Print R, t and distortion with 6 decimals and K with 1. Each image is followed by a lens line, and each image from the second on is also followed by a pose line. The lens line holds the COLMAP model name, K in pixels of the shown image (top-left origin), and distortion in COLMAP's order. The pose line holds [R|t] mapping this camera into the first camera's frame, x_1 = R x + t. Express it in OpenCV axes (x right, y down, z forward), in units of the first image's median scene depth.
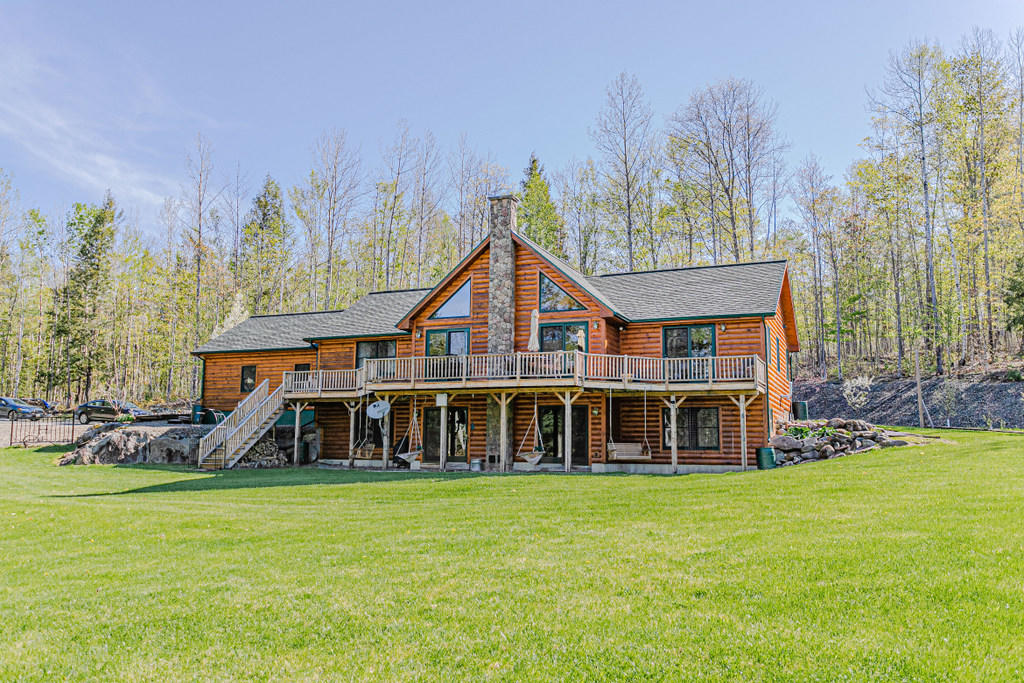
lens RADIAL K [[786.8, 0, 509.6], [0, 786.8, 342.5], [0, 0, 1]] dist [0.015488, 0.001210]
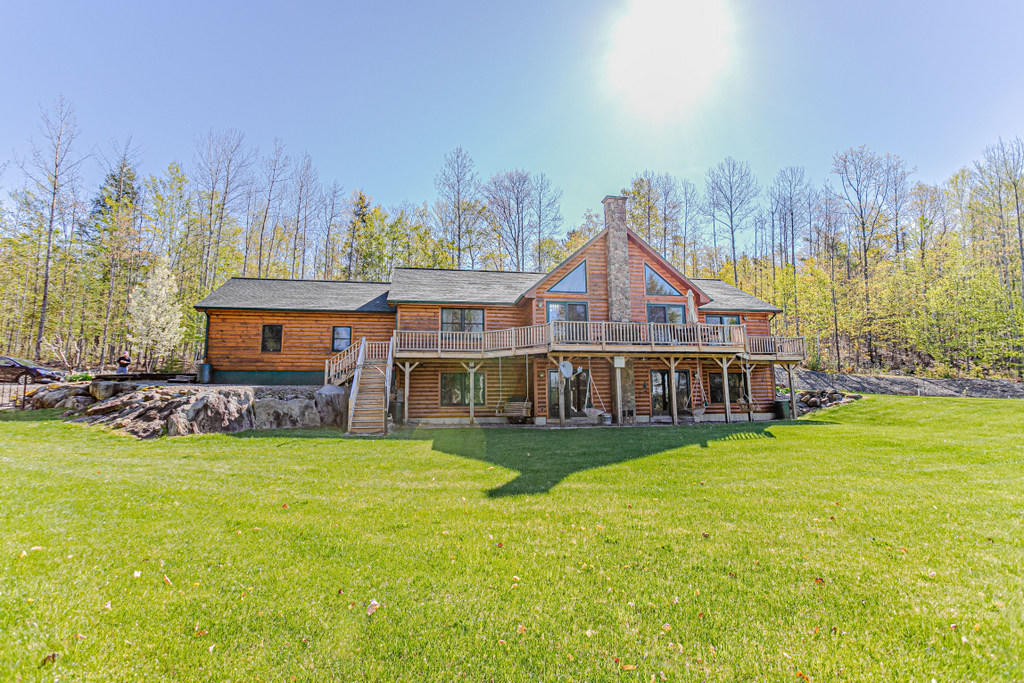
lens RADIAL K [[476.3, 0, 509.6], [0, 476.3, 334.1], [0, 0, 1]] dist [-0.000943, -0.000258]
pose [[0.845605, 0.061243, 0.530284, -0.506301], [-0.054276, 0.998113, -0.028722, 0.053773], [-0.531042, -0.004495, 0.847333, 0.443505]]
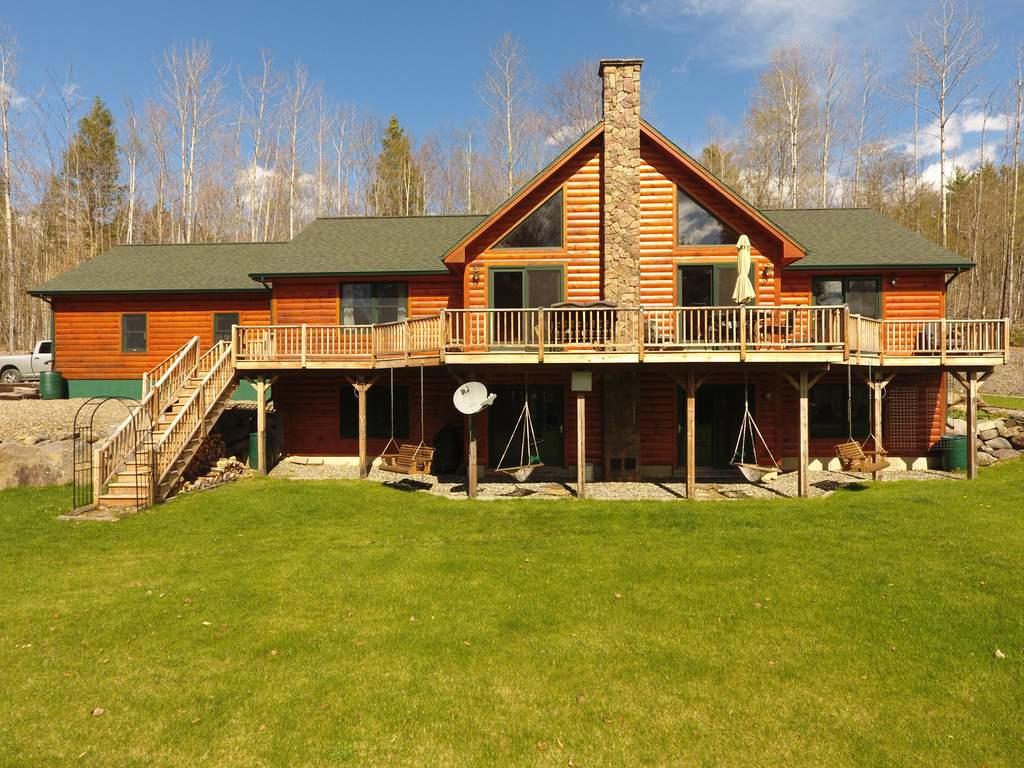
lens RADIAL K [[582.0, 0, 513.9], [0, 582.0, 386.4], [0, 0, 1]] dist [0.003357, 0.000390]
pose [[0.941553, -0.015224, 0.336521, -0.247671], [-0.032161, 0.990353, 0.134787, 0.016558], [-0.335327, -0.137732, 0.931980, 0.525702]]
